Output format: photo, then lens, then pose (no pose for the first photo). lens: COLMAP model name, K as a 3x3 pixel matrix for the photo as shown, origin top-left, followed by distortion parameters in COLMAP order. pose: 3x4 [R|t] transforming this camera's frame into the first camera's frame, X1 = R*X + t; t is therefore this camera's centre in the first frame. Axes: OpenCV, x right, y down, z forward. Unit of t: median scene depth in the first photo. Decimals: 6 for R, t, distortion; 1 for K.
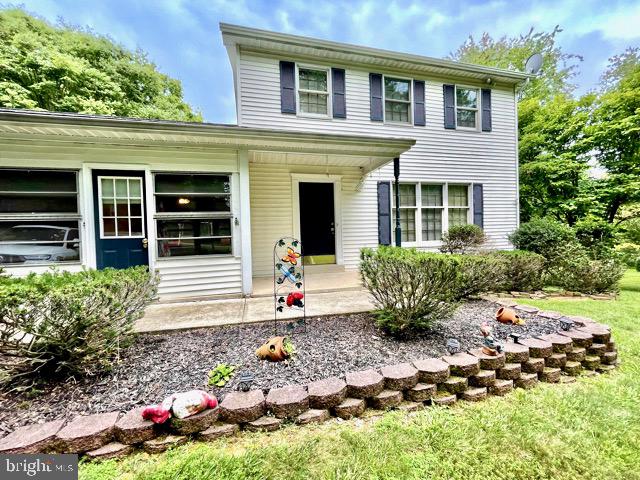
lens RADIAL K [[257.3, 0, 320.0], [0, 257.3, 240.0], [0, 0, 1]] dist [-0.001697, -0.000075]
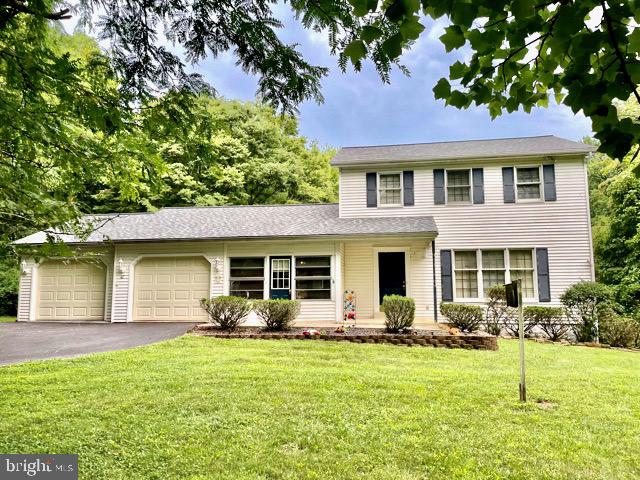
lens RADIAL K [[492.4, 0, 320.0], [0, 492.4, 240.0], [0, 0, 1]] dist [0.173361, -0.299229]
pose [[0.917667, -0.019637, -0.396864, 0.705433], [-0.028476, 0.992960, -0.114977, 0.030934], [0.396328, 0.116812, 0.910648, -1.625844]]
